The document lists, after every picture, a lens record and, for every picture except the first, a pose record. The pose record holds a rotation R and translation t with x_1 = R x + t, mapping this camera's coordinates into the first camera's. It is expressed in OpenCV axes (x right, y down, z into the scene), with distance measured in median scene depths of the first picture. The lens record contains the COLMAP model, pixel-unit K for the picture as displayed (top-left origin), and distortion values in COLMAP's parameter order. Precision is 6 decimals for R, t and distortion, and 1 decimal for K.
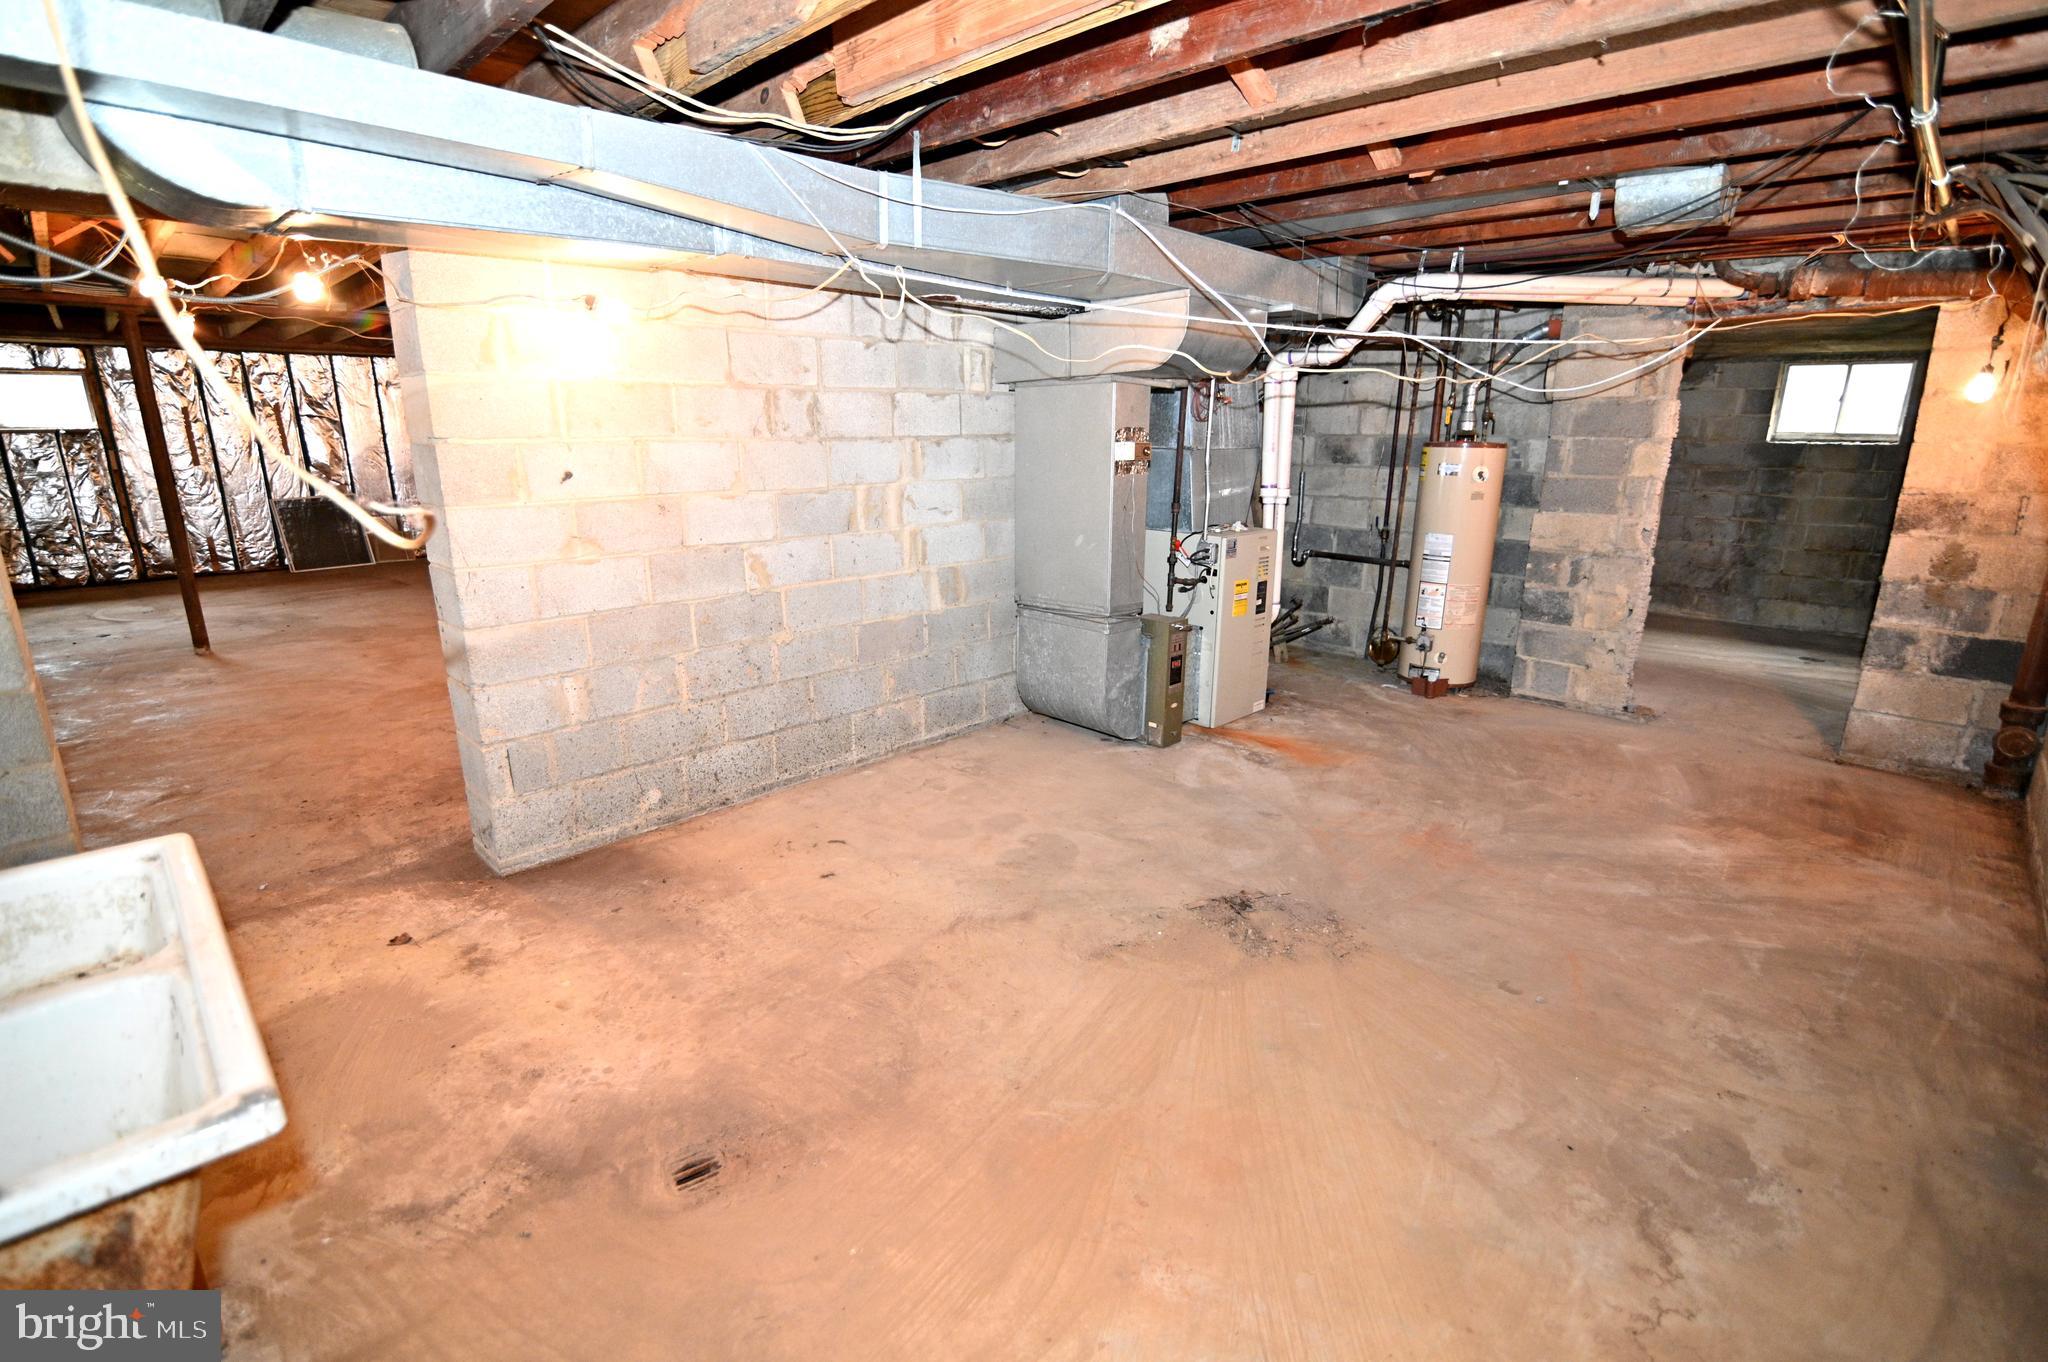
lens RADIAL K [[933.0, 0, 1021.5], [0, 933.0, 677.9], [0, 0, 1]] dist [-0.021824, 0.001316]
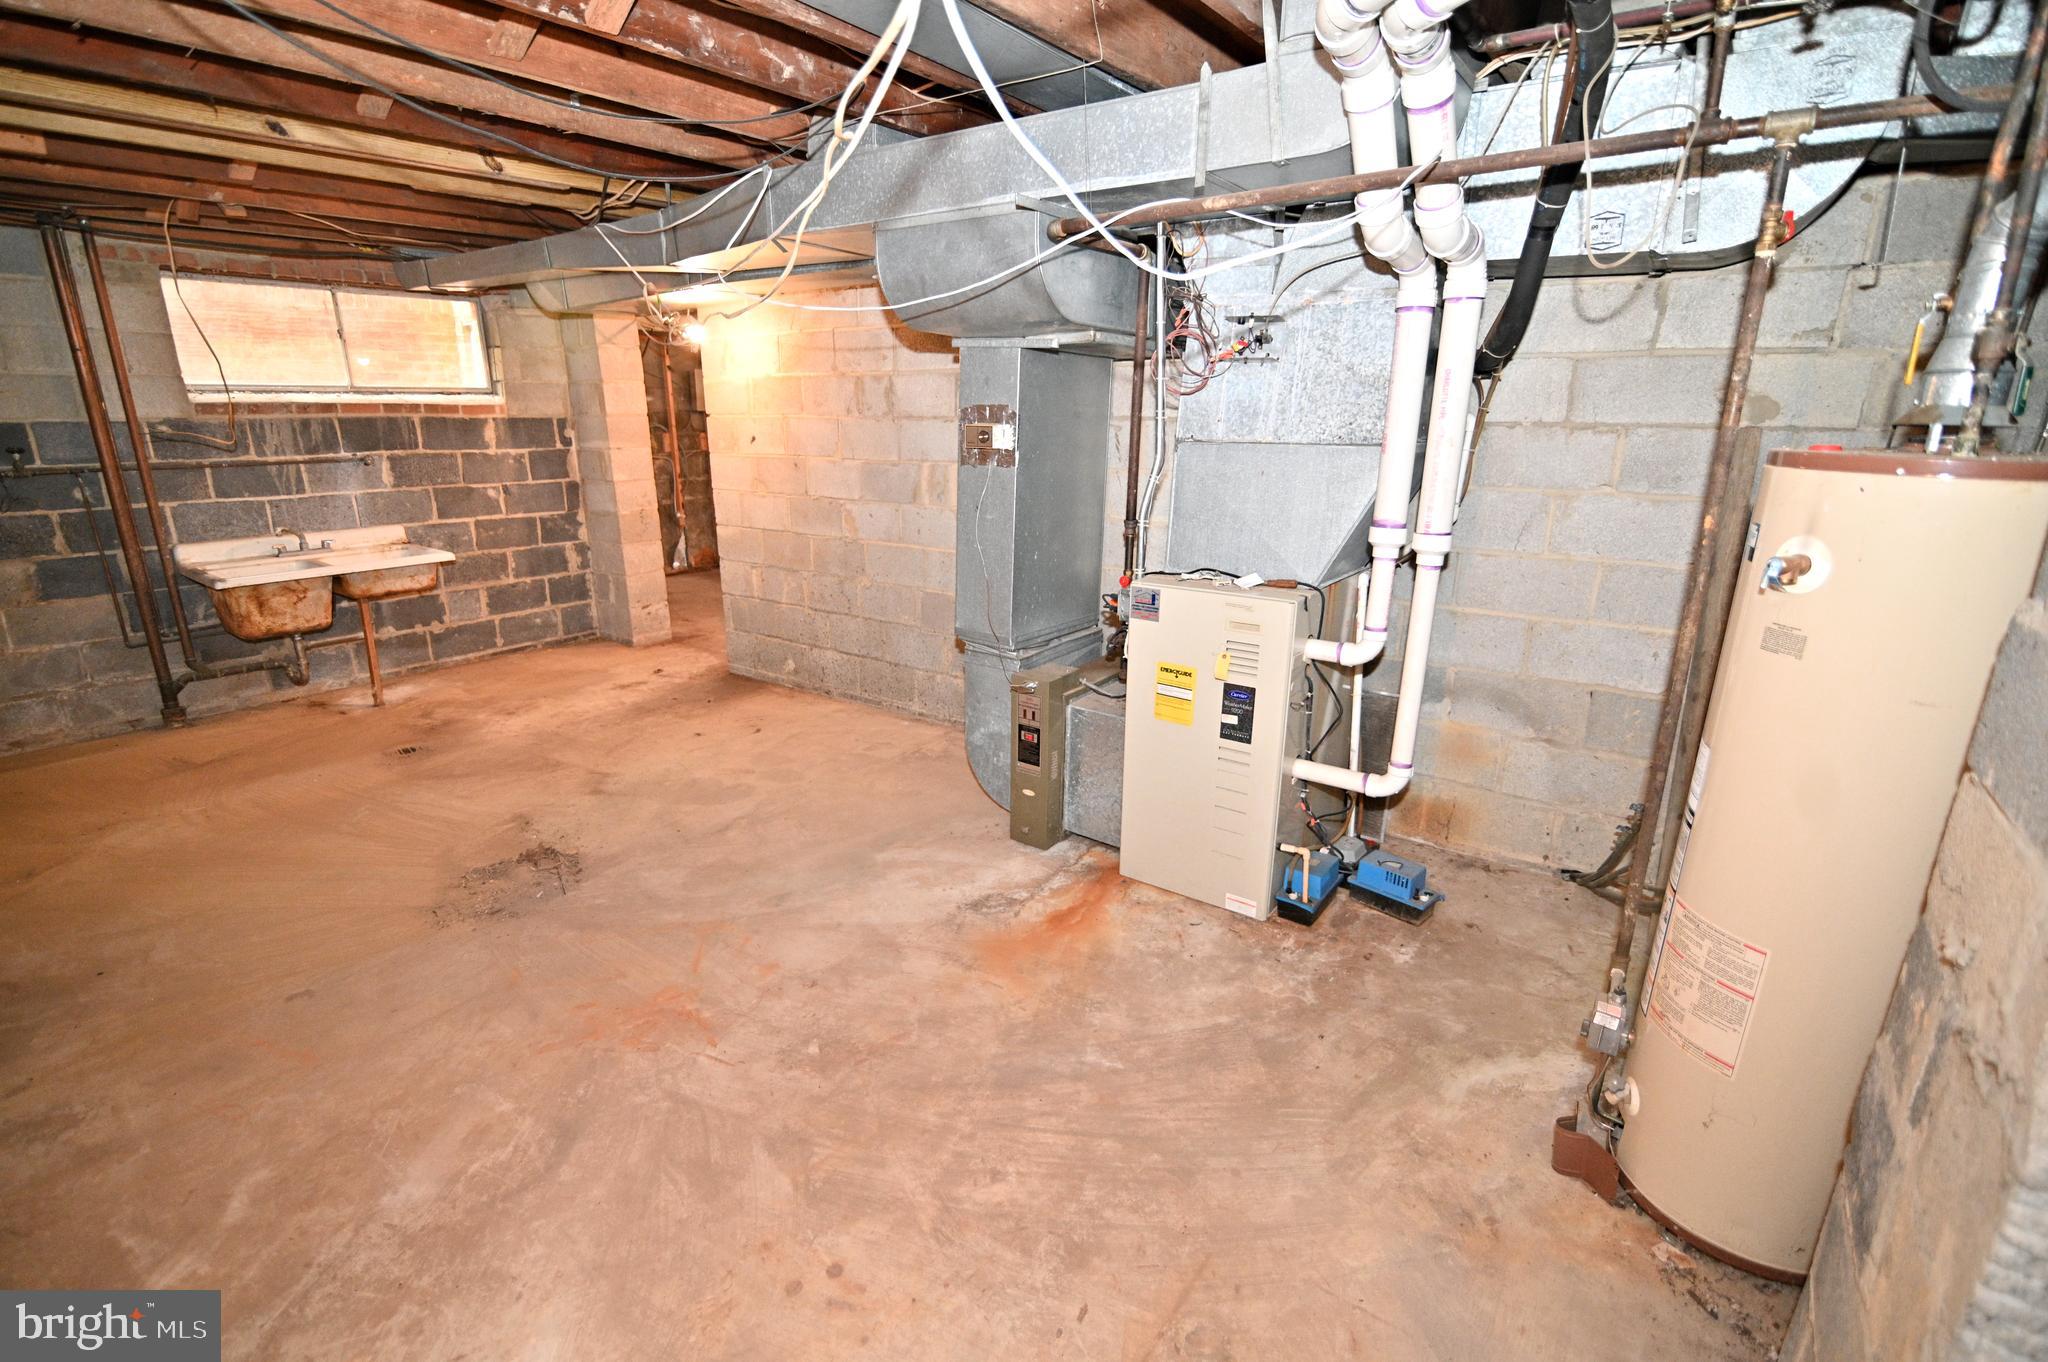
lens RADIAL K [[933.0, 0, 1016.8], [0, 933.0, 687.6], [0, 0, 1]] dist [-0.021824, 0.001316]
pose [[0.147547, 0.277951, -0.949196, 0.966281], [-0.258448, 0.937191, 0.234261, -0.250033], [0.954691, 0.210754, 0.210115, 0.961984]]
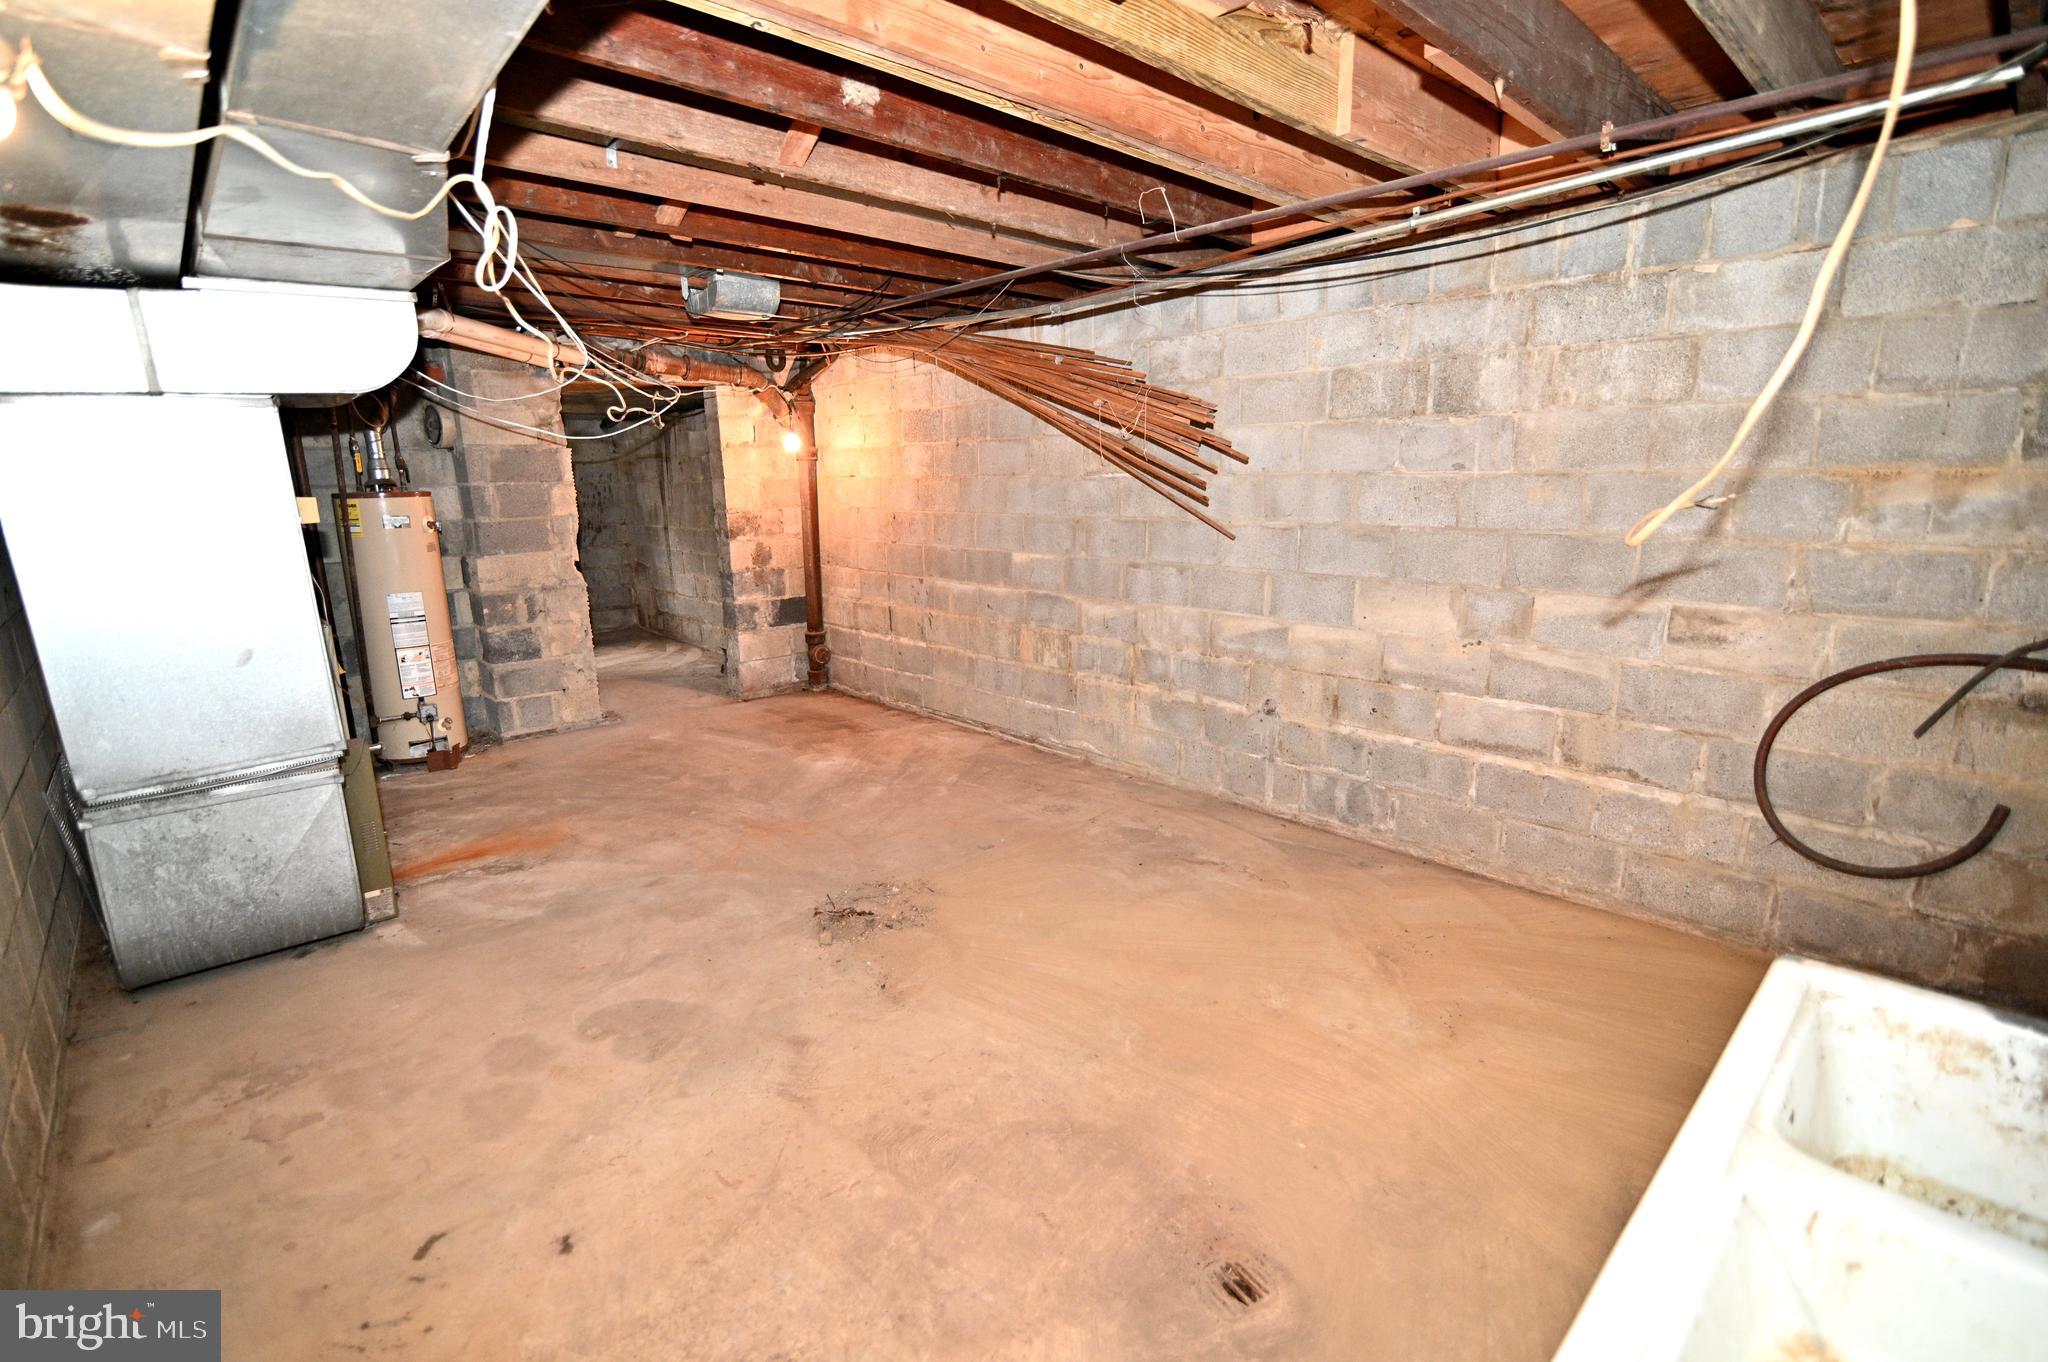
lens RADIAL K [[933.0, 0, 1012.6], [0, 933.0, 684.1], [0, 0, 1]] dist [-0.021824, 0.001316]
pose [[0.048619, -0.222547, 0.973709, -0.560565], [0.271761, 0.941031, 0.201509, -0.126160], [-0.961136, 0.254819, 0.106232, 0.494711]]
